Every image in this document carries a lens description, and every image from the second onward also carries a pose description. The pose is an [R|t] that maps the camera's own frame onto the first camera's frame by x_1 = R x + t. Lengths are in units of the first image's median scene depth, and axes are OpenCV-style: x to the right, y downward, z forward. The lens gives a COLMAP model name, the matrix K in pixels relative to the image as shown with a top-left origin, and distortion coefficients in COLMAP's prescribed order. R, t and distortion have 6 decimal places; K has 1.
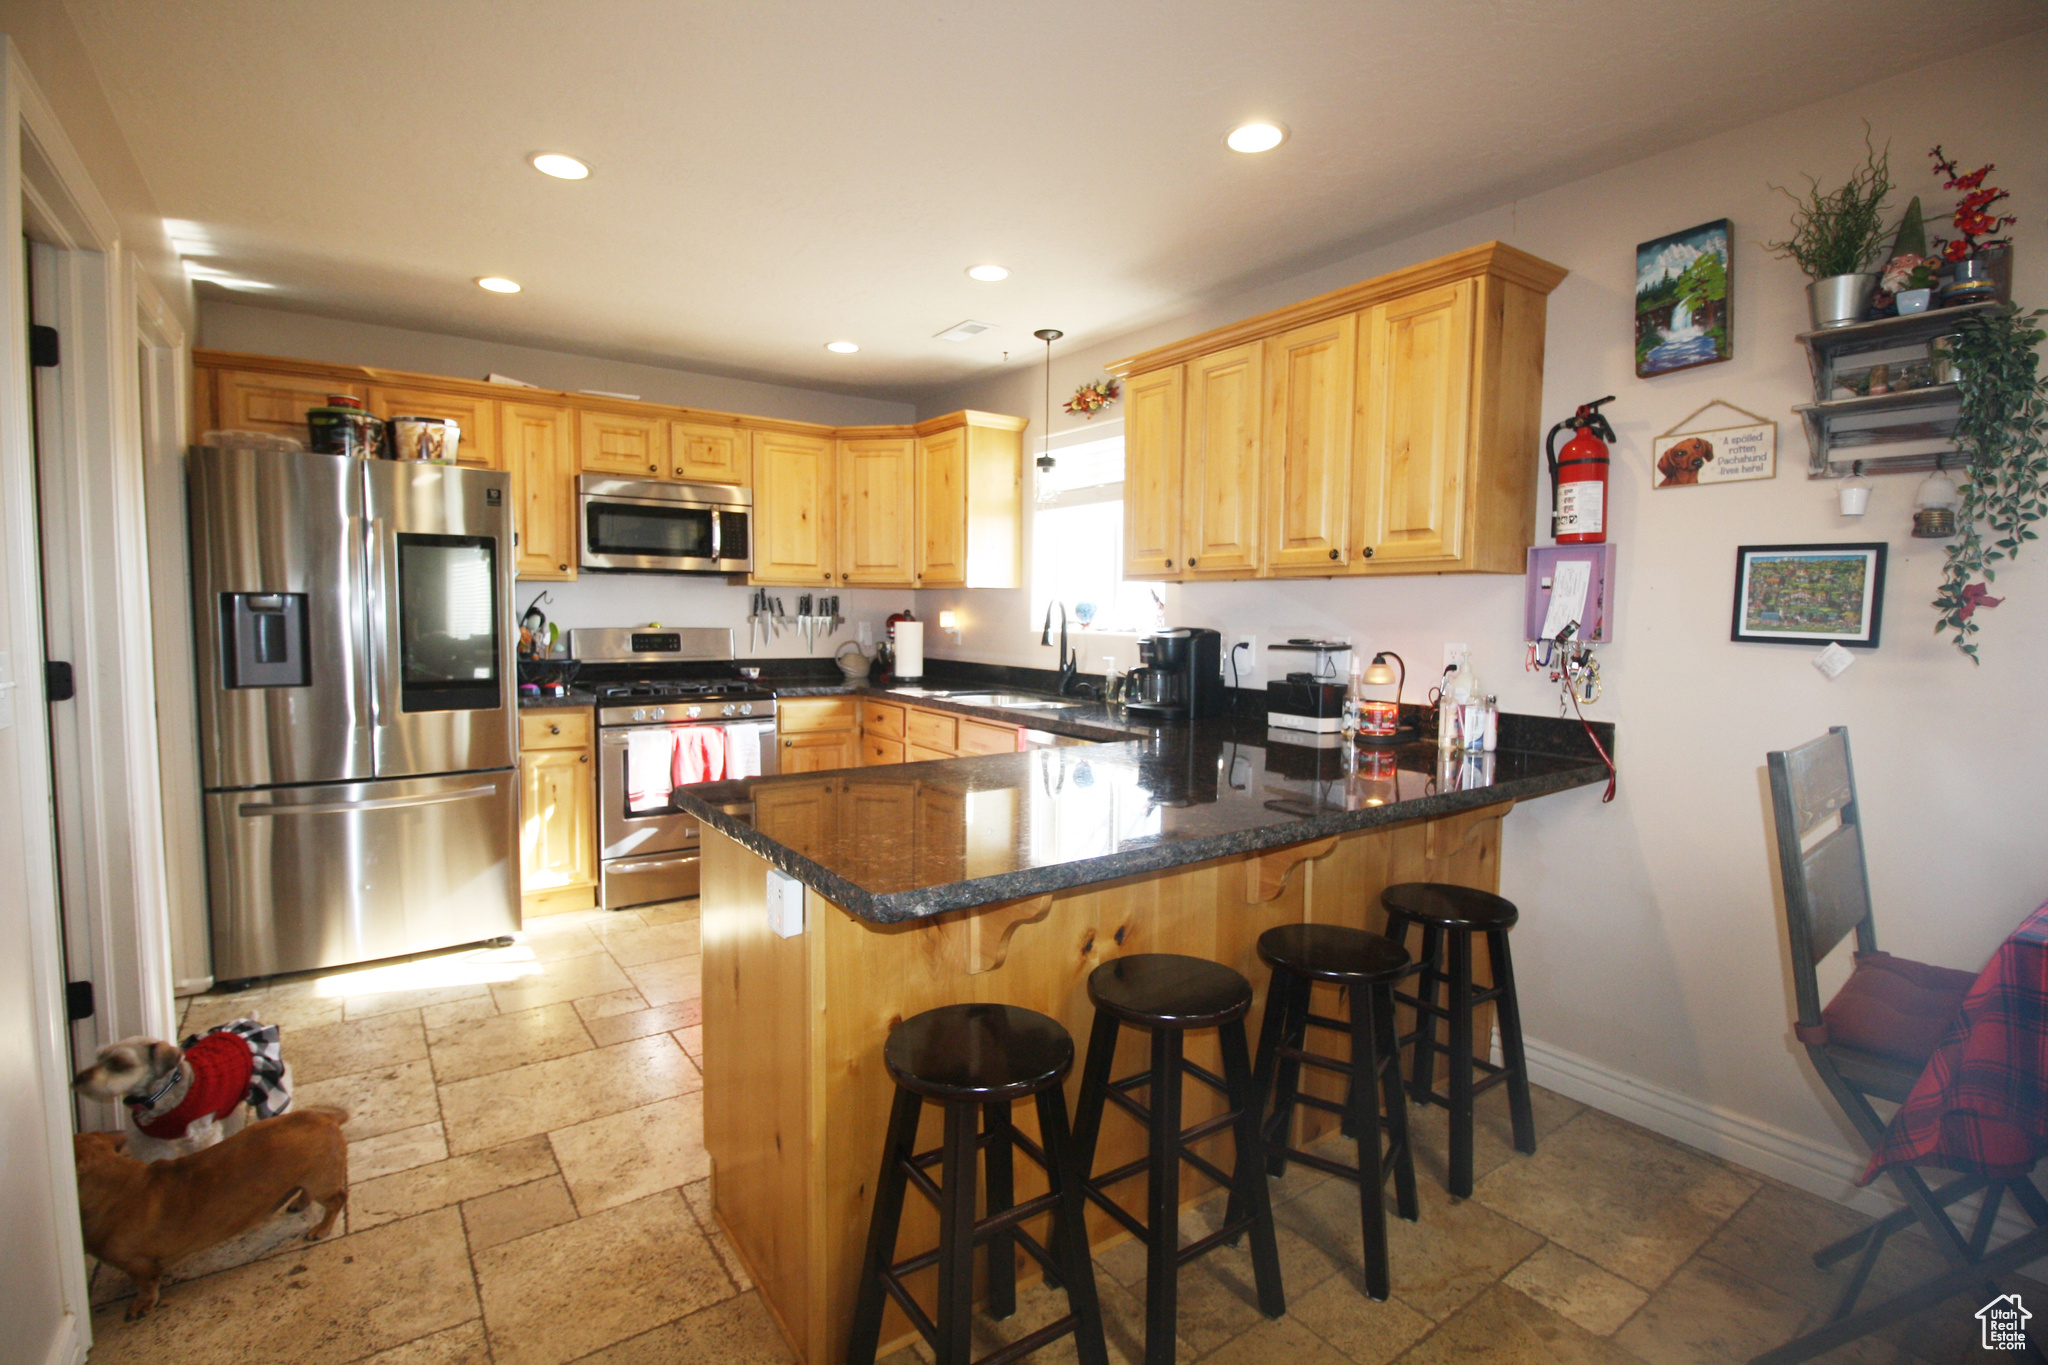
lens RADIAL K [[947.8, 0, 1034.5], [0, 947.8, 679.5], [0, 0, 1]] dist [-0.000262, -0.013596]
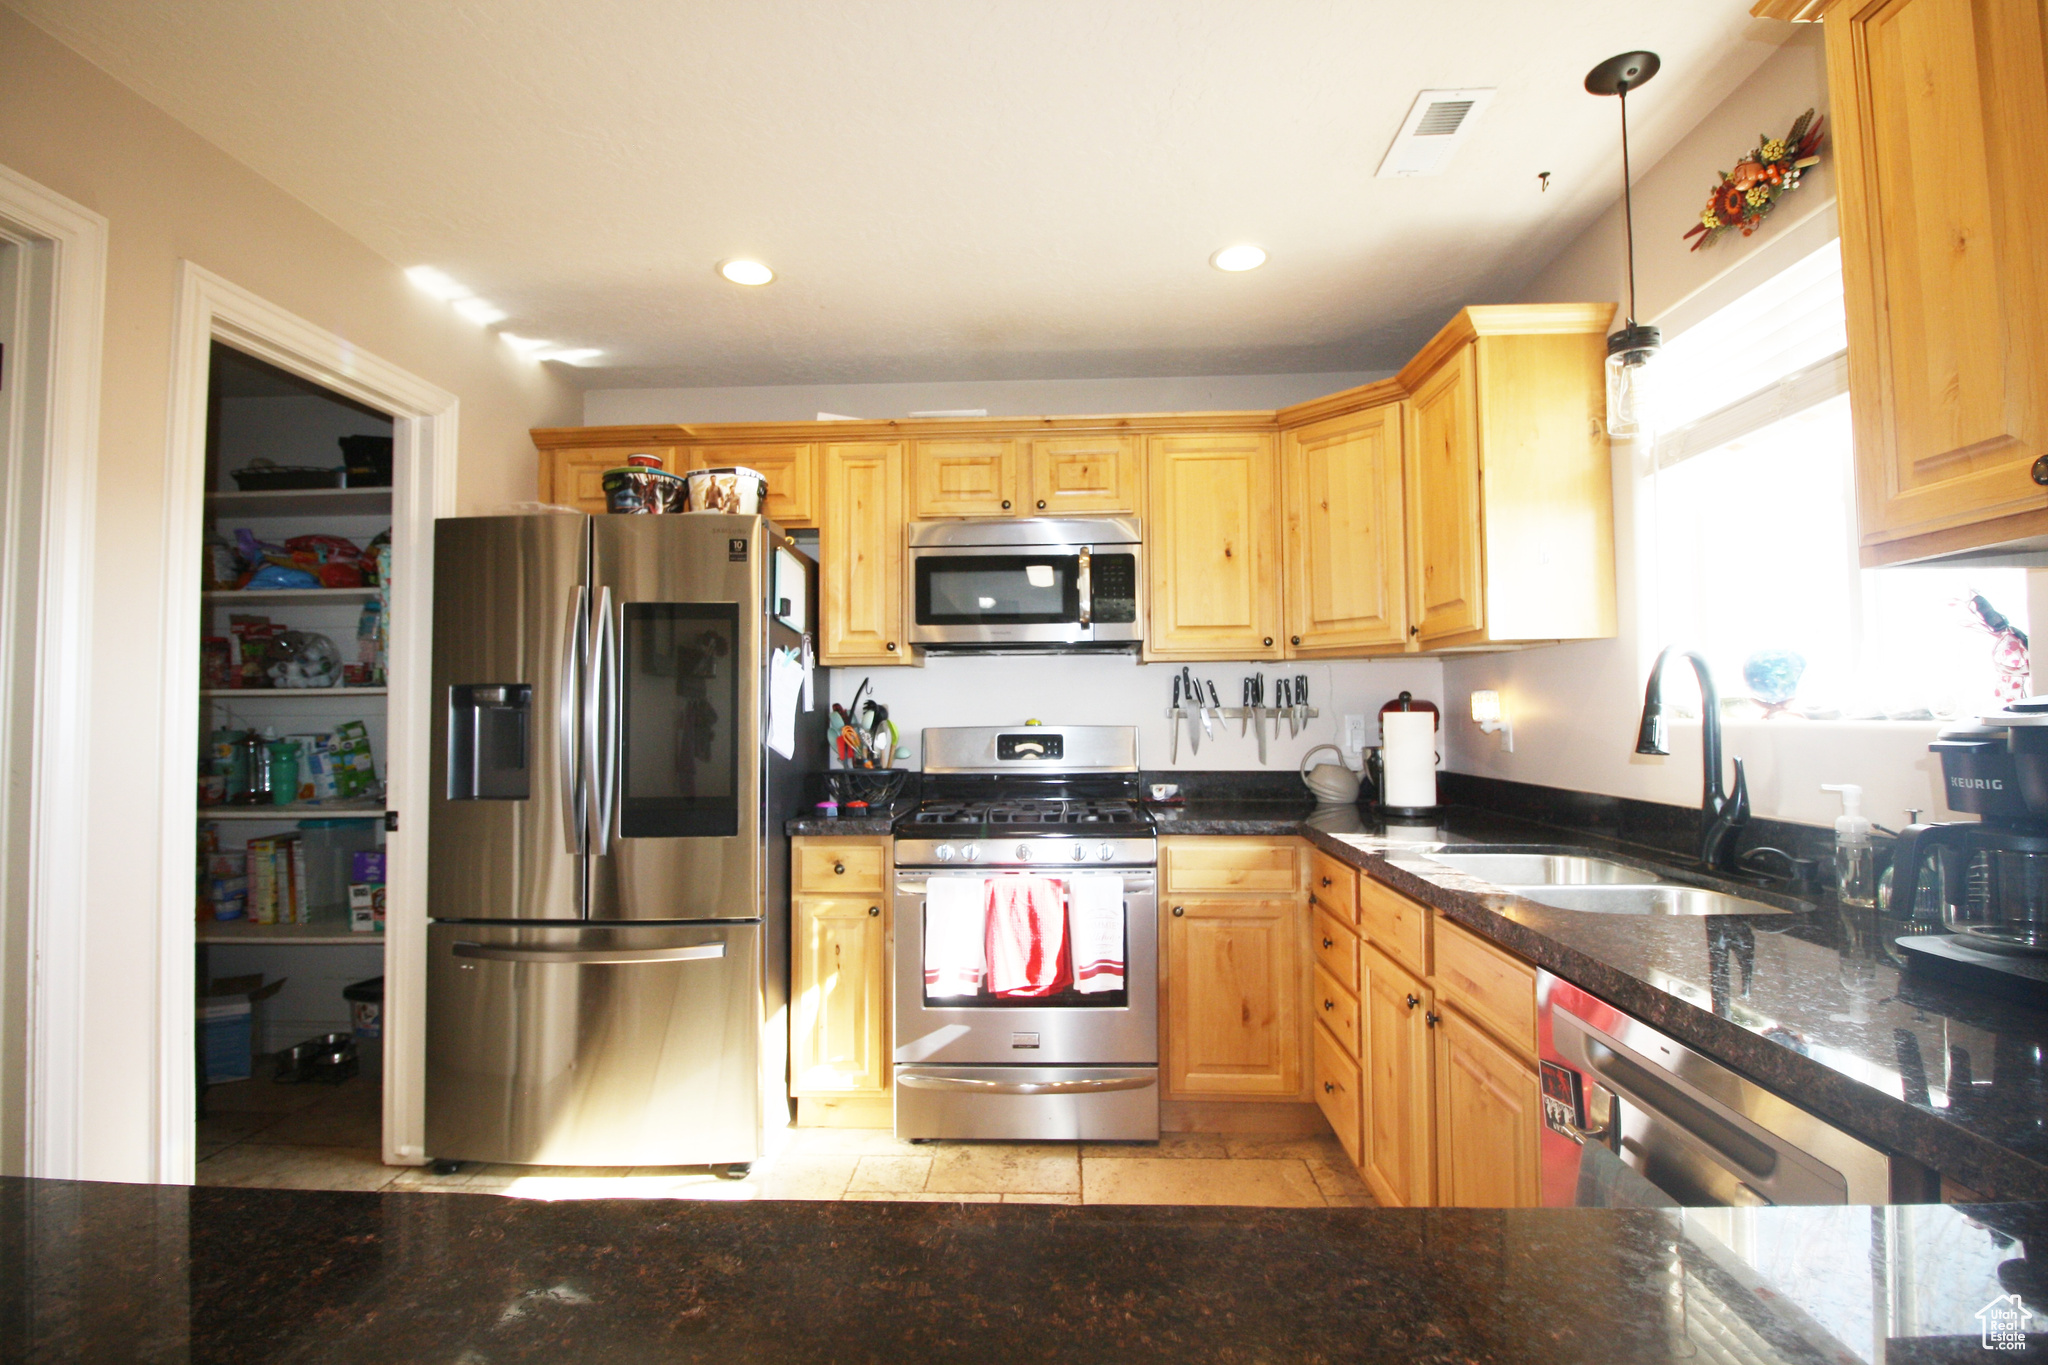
lens RADIAL K [[947.8, 0, 1034.5], [0, 947.8, 679.5], [0, 0, 1]] dist [-0.000262, -0.013596]
pose [[0.786560, -0.043323, -0.615993, 0.053006], [-0.026255, 0.994288, -0.103453, -0.015885], [0.616956, 0.097545, 0.780929, 0.450068]]
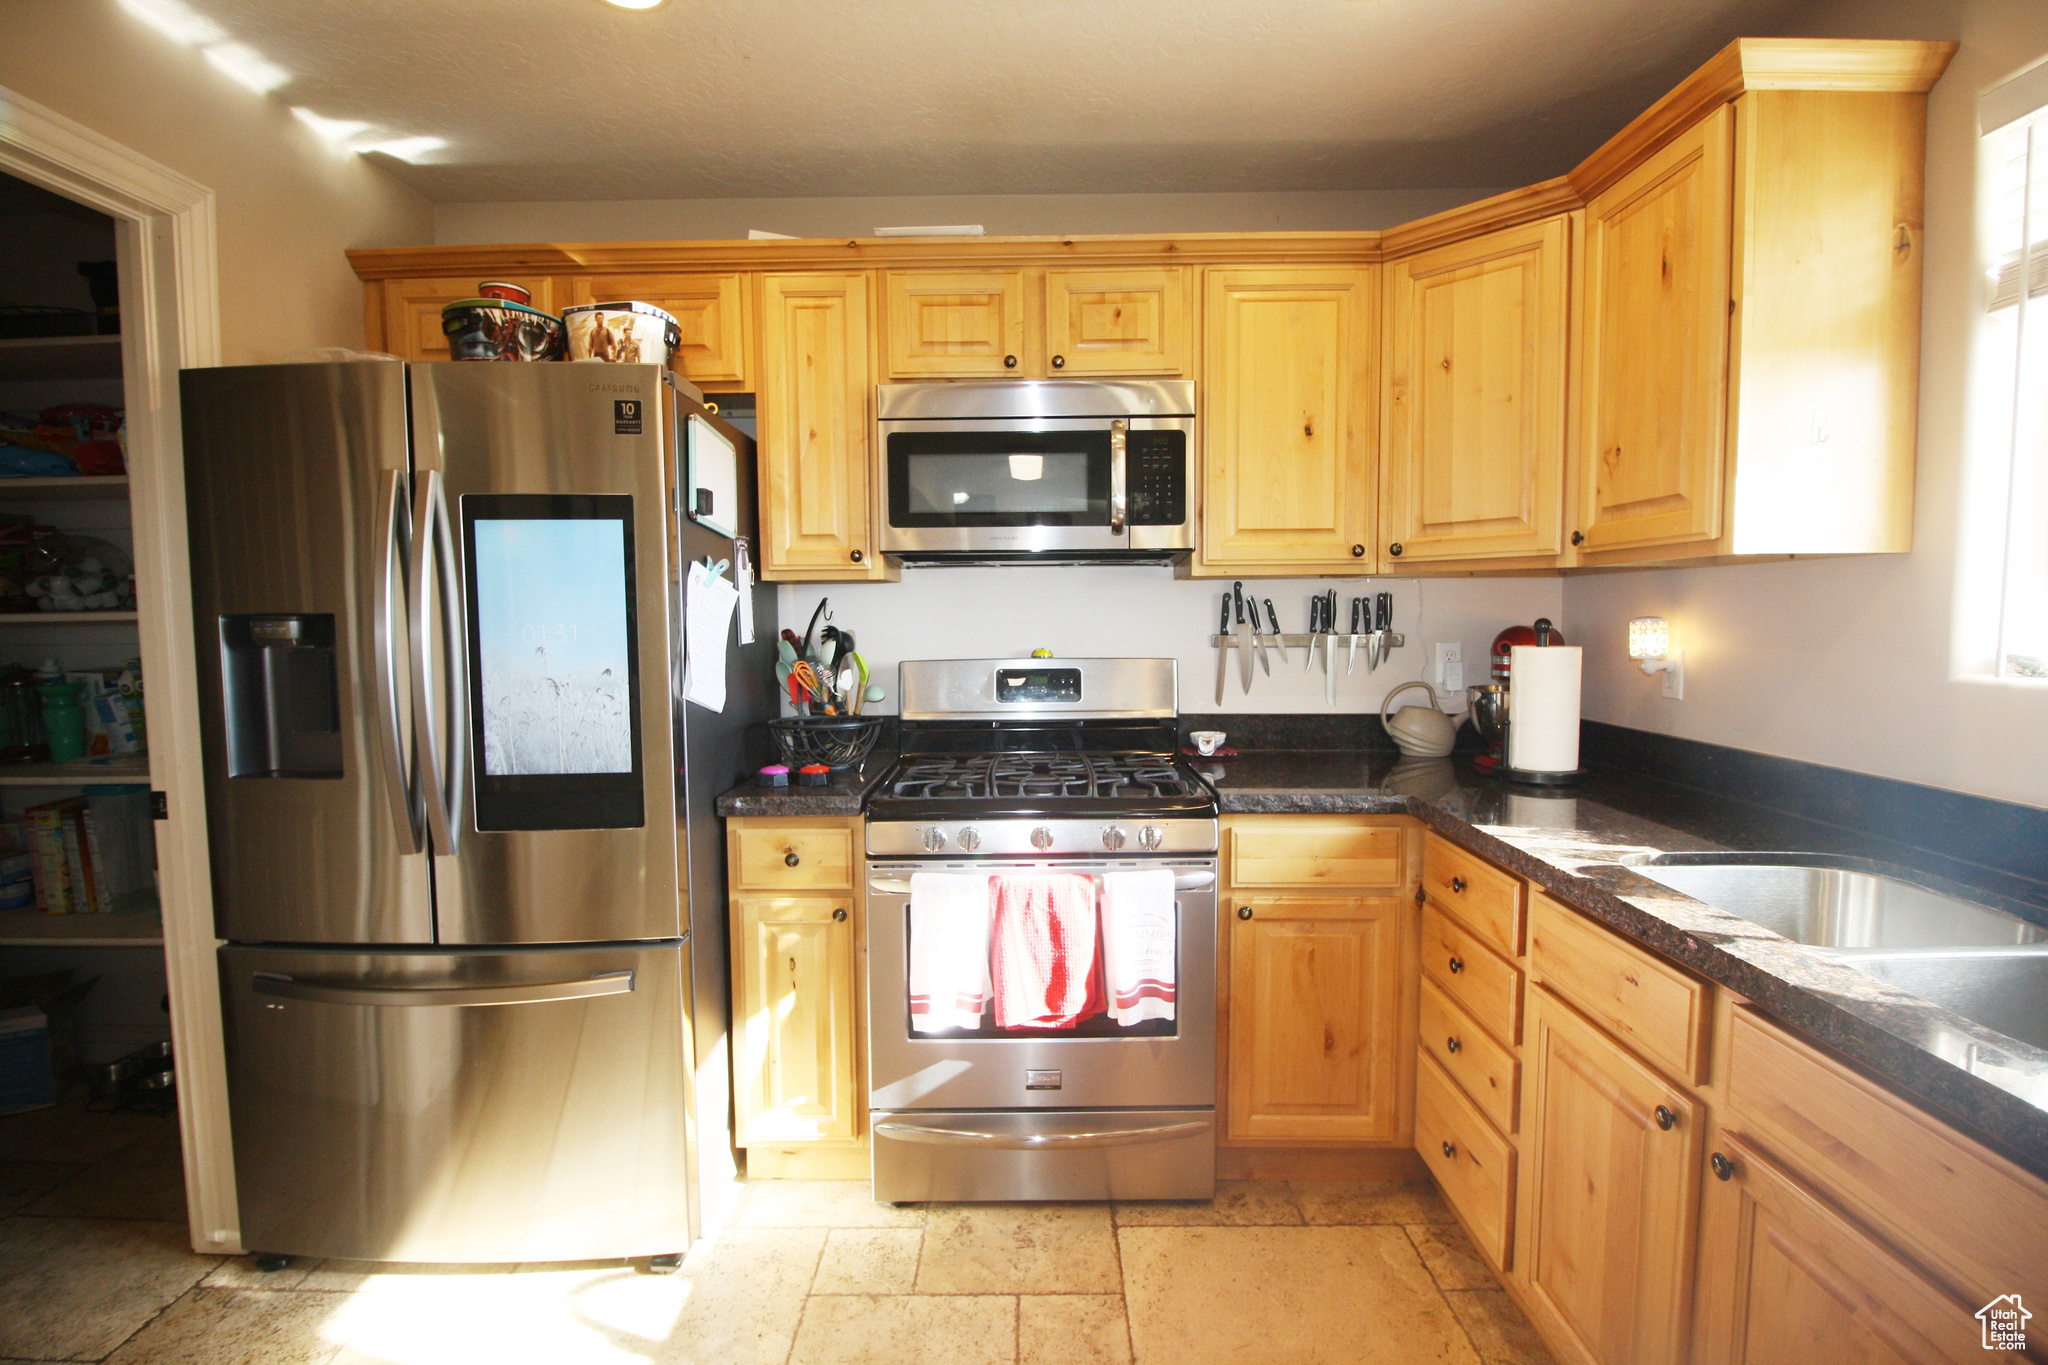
lens RADIAL K [[947.8, 0, 1034.5], [0, 947.8, 679.5], [0, 0, 1]] dist [-0.000262, -0.013596]
pose [[0.805394, 0.021498, -0.592350, -0.071129], [-0.024401, 0.999697, 0.003105, -0.045875], [0.592238, 0.011953, 0.805675, 0.567591]]
